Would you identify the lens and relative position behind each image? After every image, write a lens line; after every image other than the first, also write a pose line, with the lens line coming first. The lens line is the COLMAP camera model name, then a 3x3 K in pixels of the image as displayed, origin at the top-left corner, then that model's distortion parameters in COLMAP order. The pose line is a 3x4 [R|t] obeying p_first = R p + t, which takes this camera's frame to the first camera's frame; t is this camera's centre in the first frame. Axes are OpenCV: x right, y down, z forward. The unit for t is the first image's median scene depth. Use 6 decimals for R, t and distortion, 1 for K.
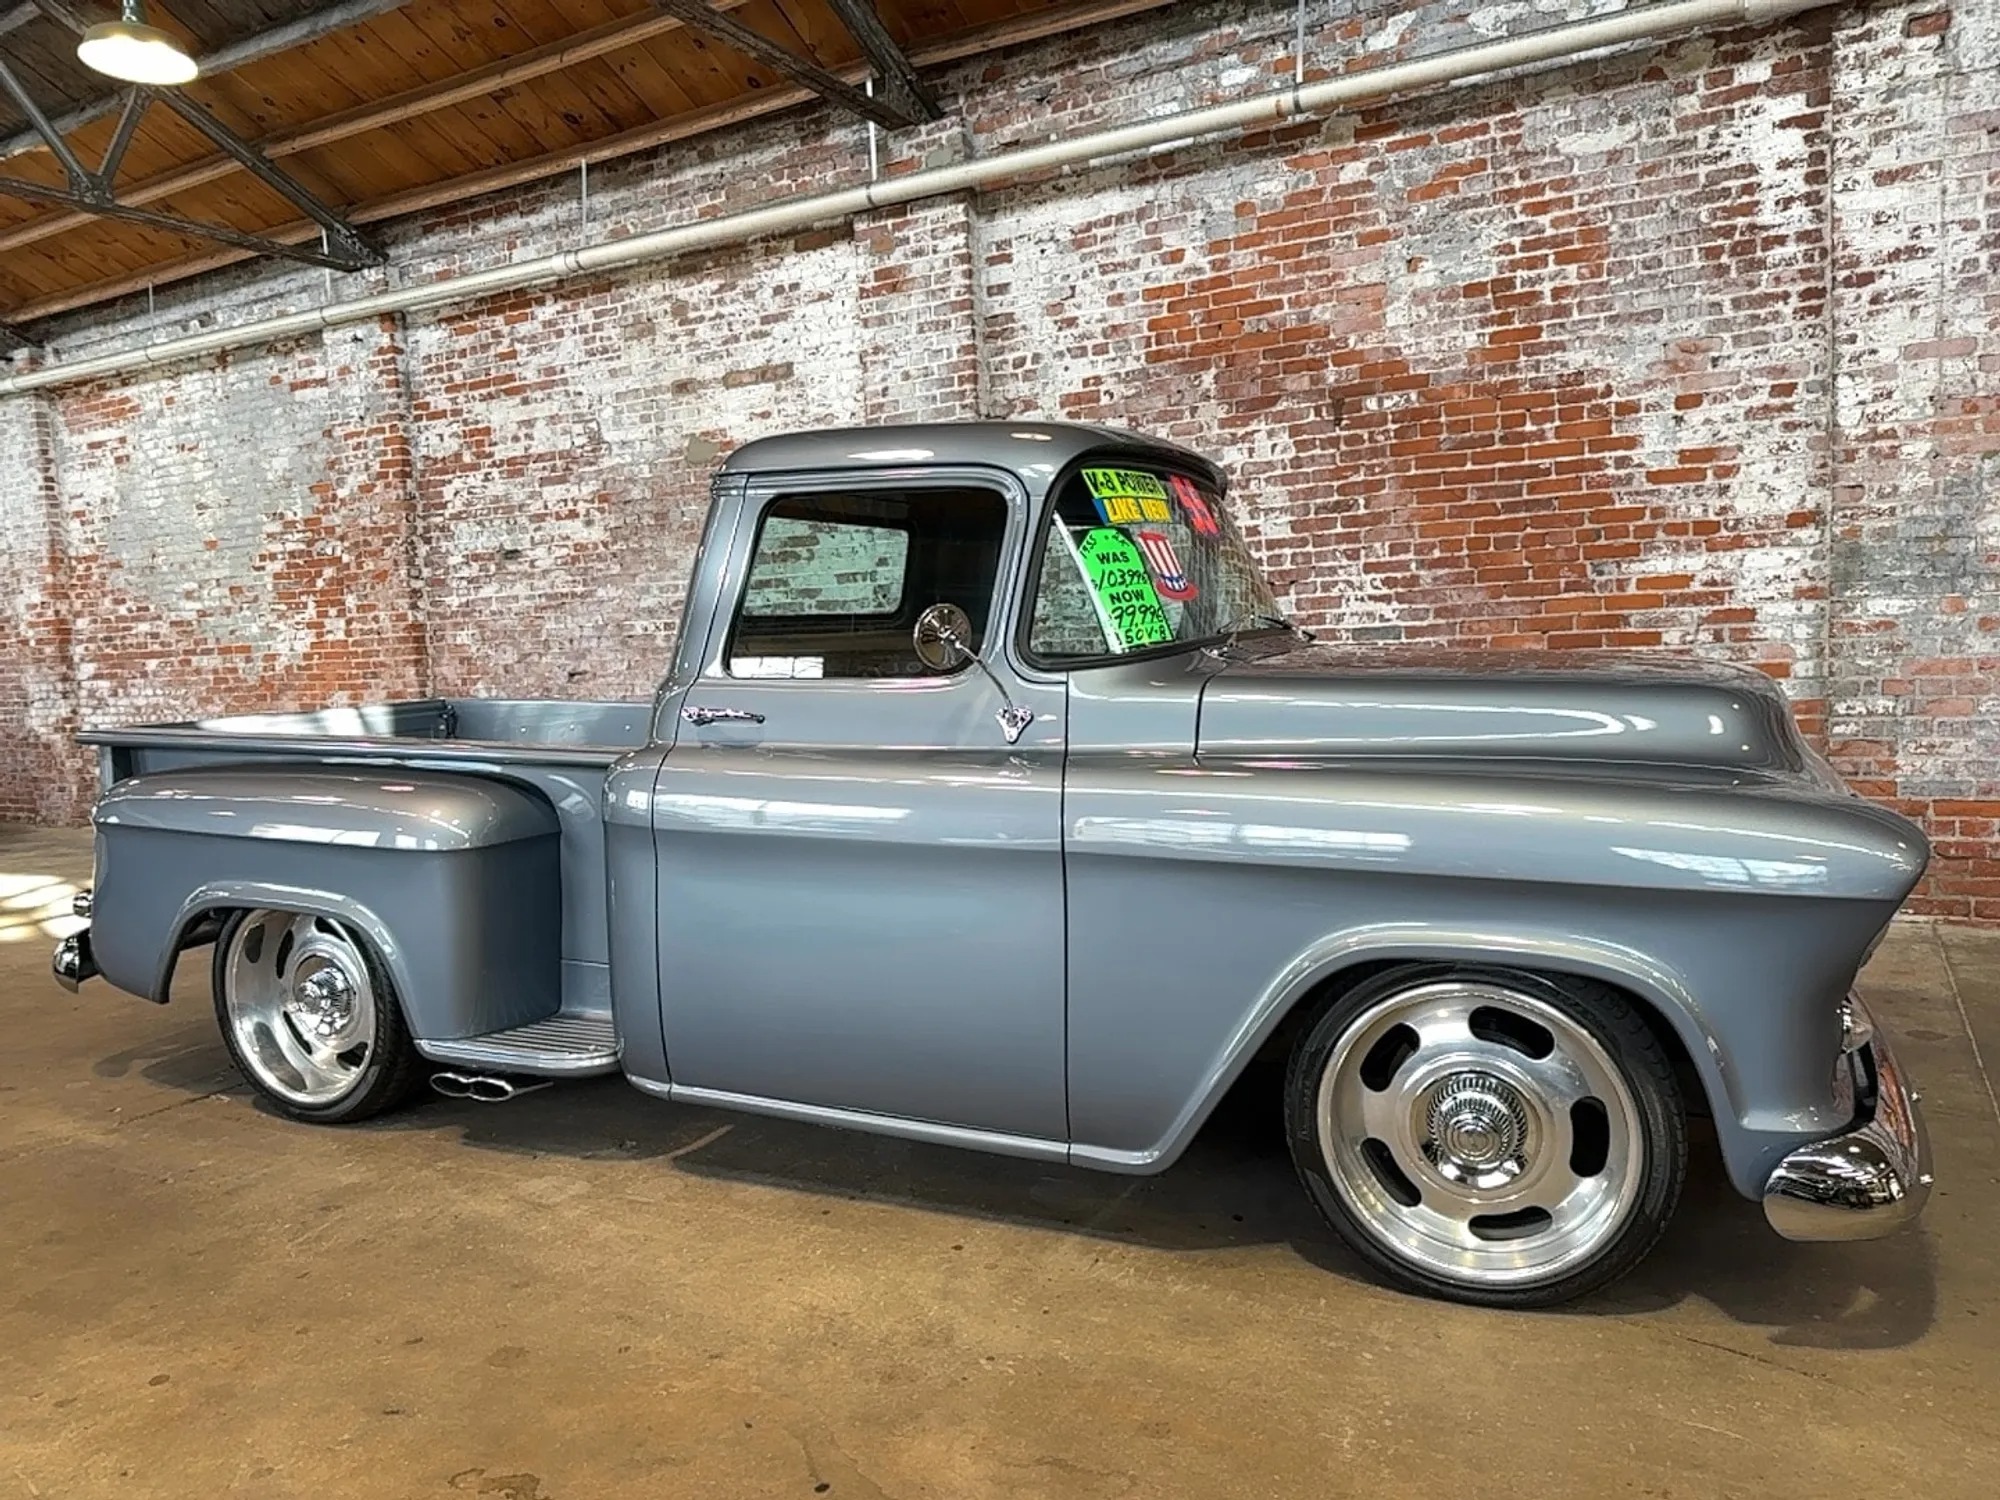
lens RADIAL K [[1414.3, 0, 984.4], [0, 1414.3, 781.4], [0, 0, 1]] dist [0.021204, -0.033050]
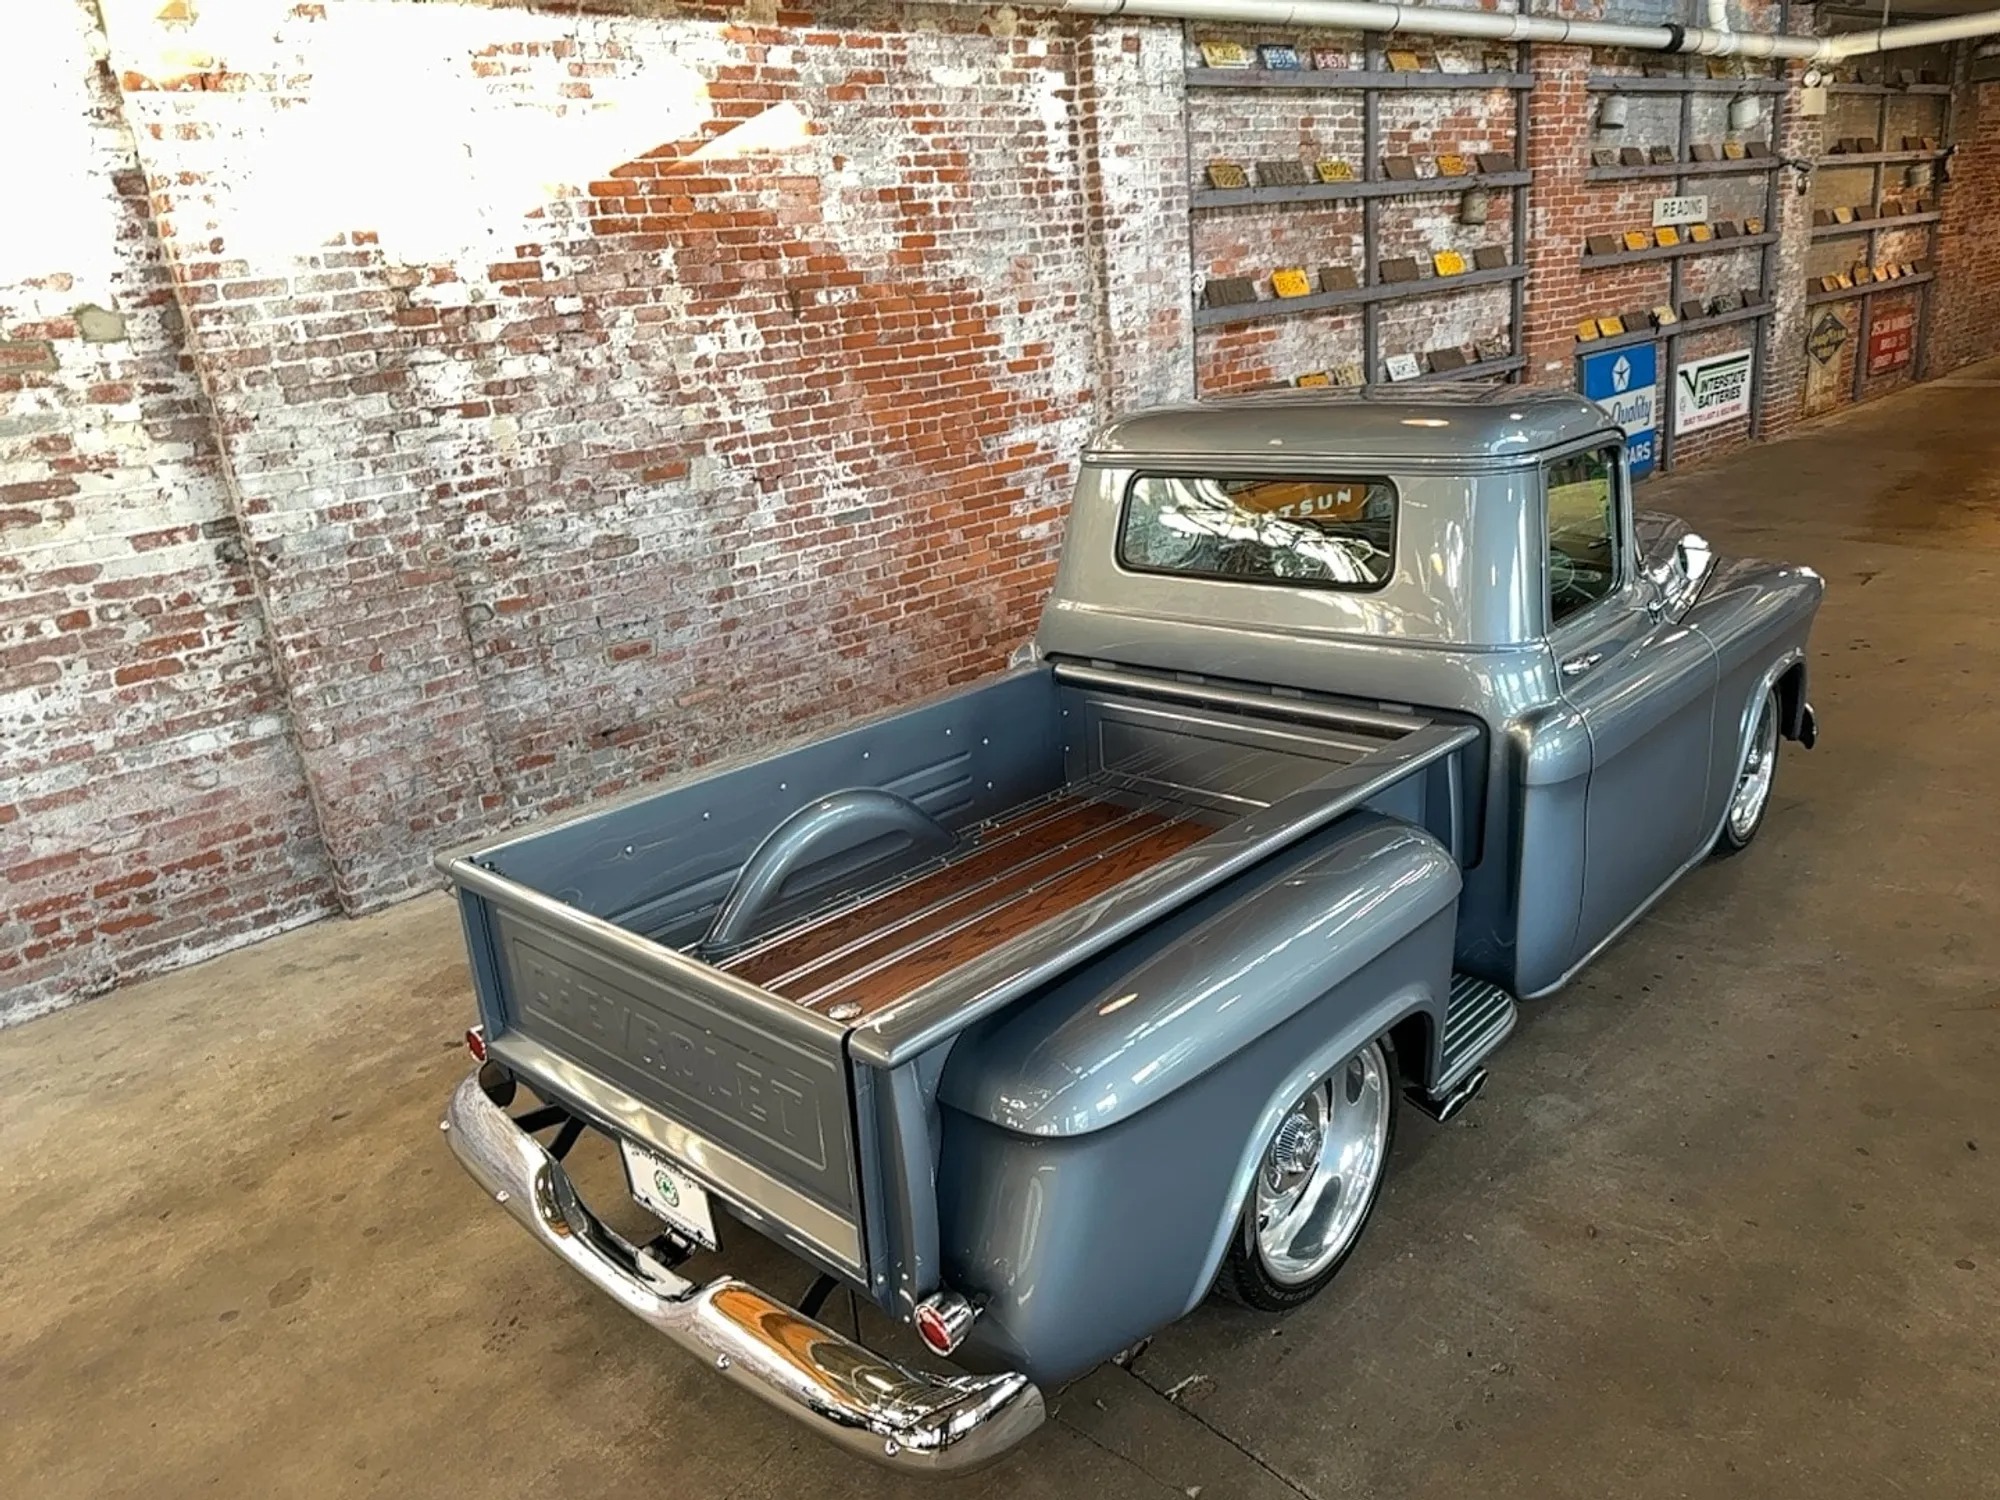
lens RADIAL K [[1414.3, 0, 1009.6], [0, 1414.3, 793.6], [0, 0, 1]] dist [0.021204, -0.033050]
pose [[0.313979, -0.308146, 0.898033, -0.768754], [0.175439, 0.948407, 0.264092, -0.179972], [-0.933080, 0.074631, 0.351841, 0.558212]]
